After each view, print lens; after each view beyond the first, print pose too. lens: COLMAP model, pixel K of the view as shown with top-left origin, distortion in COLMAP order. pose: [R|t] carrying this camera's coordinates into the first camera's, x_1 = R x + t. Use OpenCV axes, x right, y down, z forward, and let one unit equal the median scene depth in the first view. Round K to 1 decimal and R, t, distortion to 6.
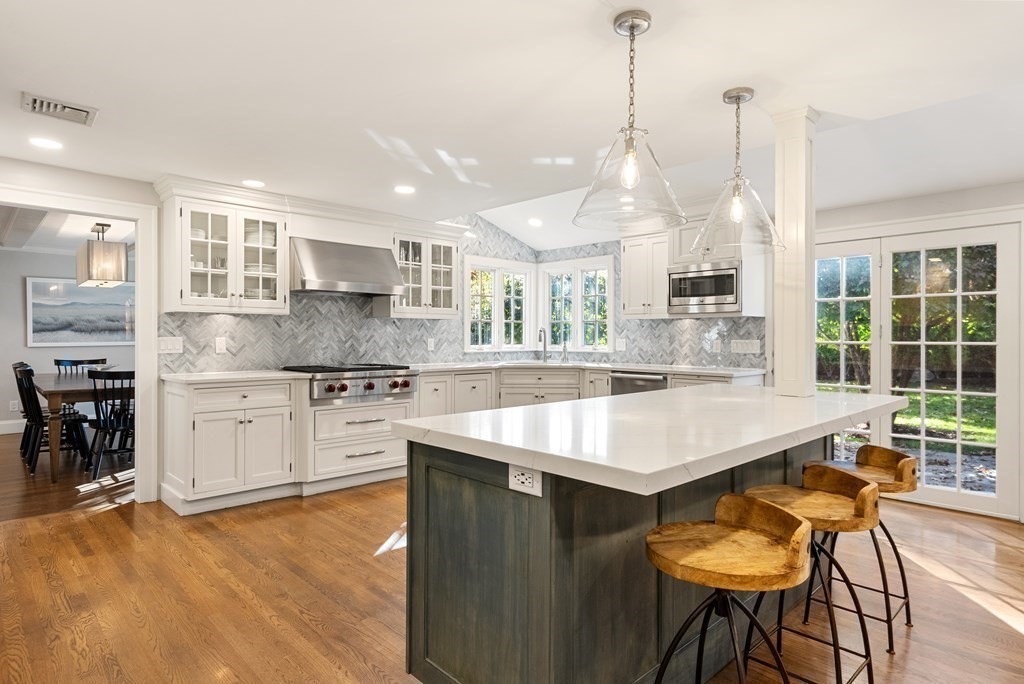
lens RADIAL K [[564.2, 0, 513.1], [0, 564.2, 340.2], [0, 0, 1]] dist [0.006049, 0.003083]
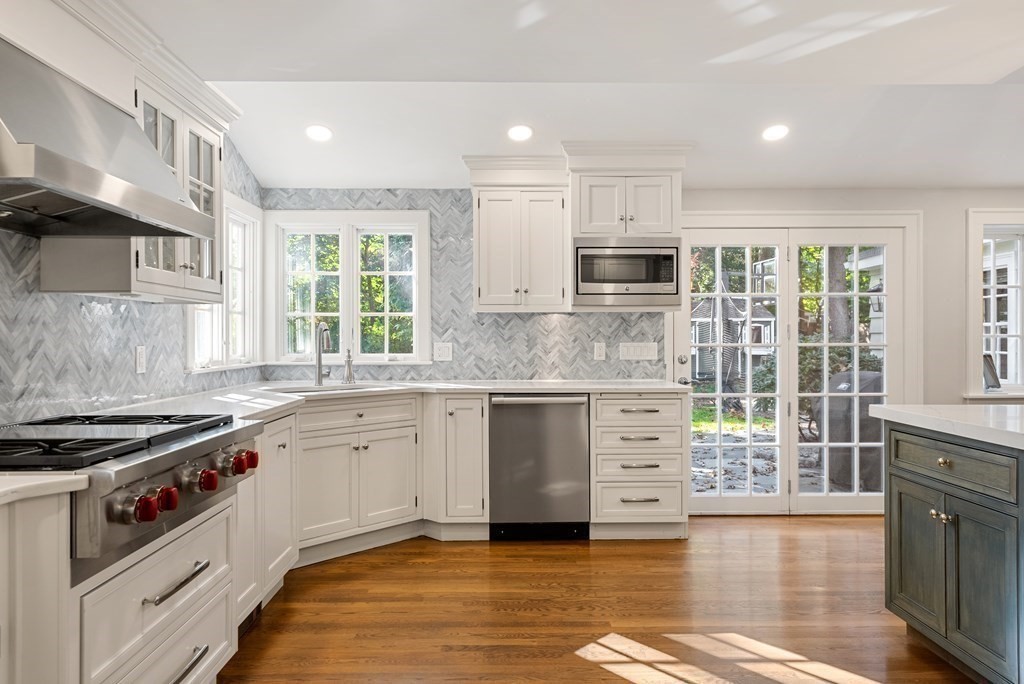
lens RADIAL K [[668.3, 0, 498.6], [0, 668.3, 346.7], [0, 0, 1]] dist [-0.000927, 0.001469]
pose [[0.692672, -0.013783, 0.721121, -0.377617], [0.009824, 0.999905, 0.009675, -0.005486], [-0.721186, 0.000383, 0.692741, 0.507116]]
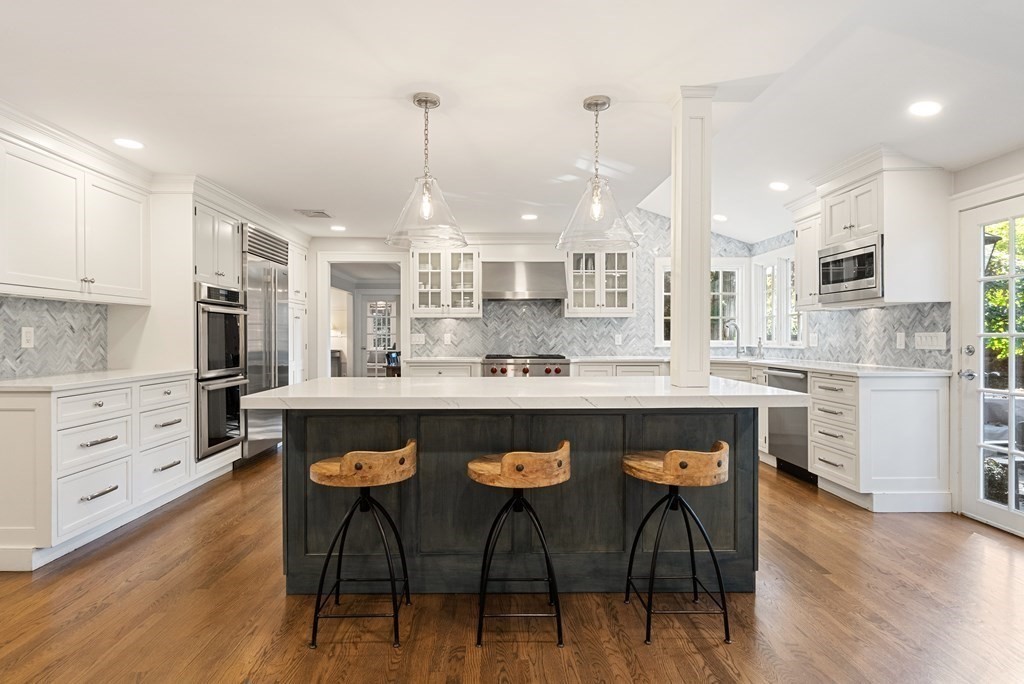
lens RADIAL K [[527.7, 0, 510.0], [0, 527.7, 340.7], [0, 0, 1]] dist [0.001077, 0.004404]
pose [[0.740328, 0.000356, -0.672246, 0.473006], [-0.000825, 1.000000, -0.000380, 0.011739], [0.672245, 0.000836, 0.740328, 0.070080]]
